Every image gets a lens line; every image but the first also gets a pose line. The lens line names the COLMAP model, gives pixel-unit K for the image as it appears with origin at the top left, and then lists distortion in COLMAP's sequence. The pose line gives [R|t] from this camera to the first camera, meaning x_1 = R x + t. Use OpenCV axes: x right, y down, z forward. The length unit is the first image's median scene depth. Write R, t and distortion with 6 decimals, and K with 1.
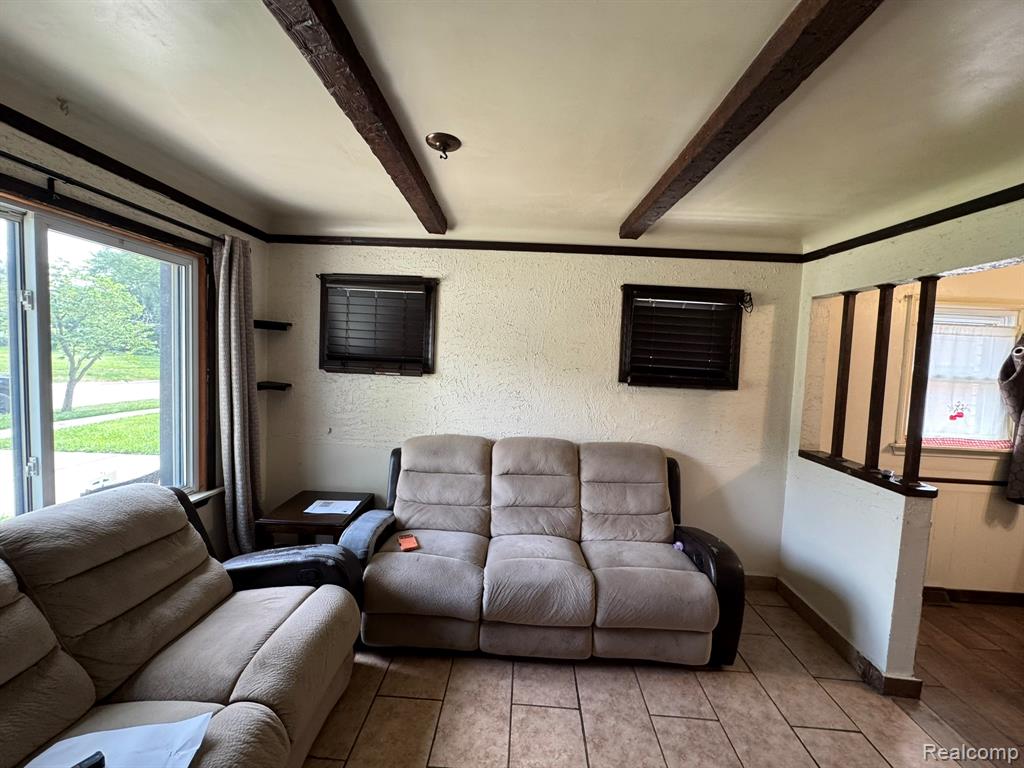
lens RADIAL K [[410.0, 0, 511.9], [0, 410.0, 381.5], [0, 0, 1]] dist [-0.000496, 0.000135]
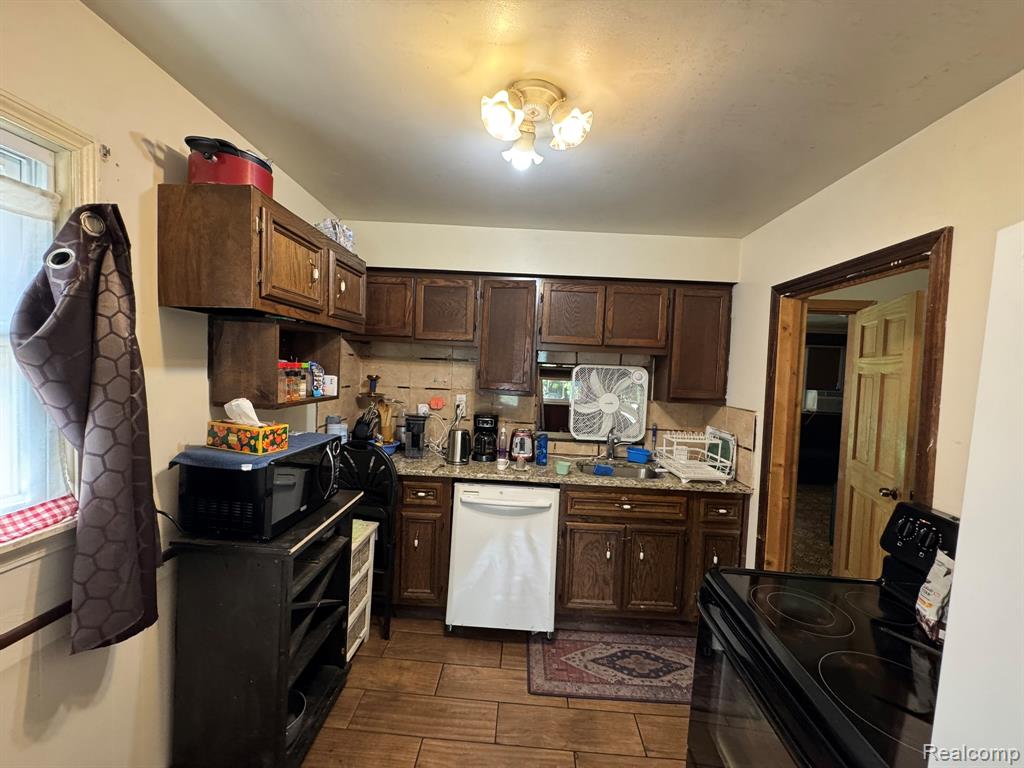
lens RADIAL K [[410.0, 0, 506.0], [0, 410.0, 379.7], [0, 0, 1]] dist [-0.000496, 0.000135]
pose [[0.012484, -0.081135, 0.996625, 1.047127], [0.023789, 0.996445, 0.080822, 0.017728], [-0.999639, 0.022700, 0.014369, 0.721584]]
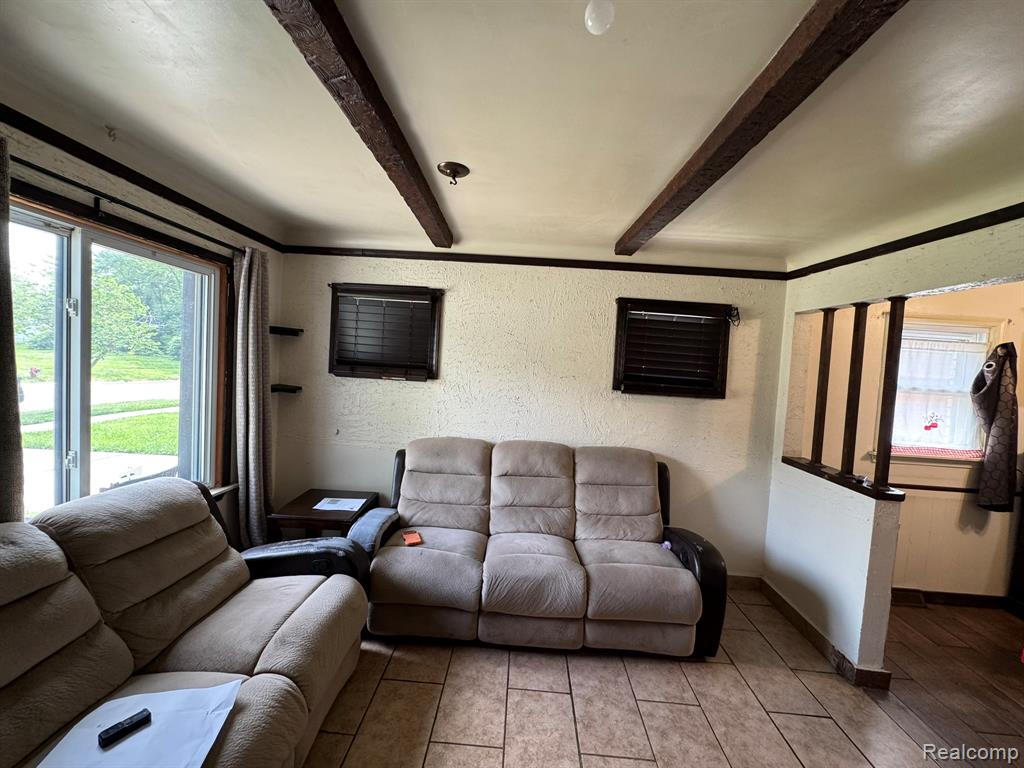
lens RADIAL K [[410.0, 0, 509.4], [0, 410.0, 382.0], [0, 0, 1]] dist [-0.000496, 0.000135]
pose [[0.999893, 0.014529, -0.001906, -0.005250], [-0.014552, 0.999815, -0.012583, -0.001782], [0.001723, 0.012609, 0.999919, -0.077493]]
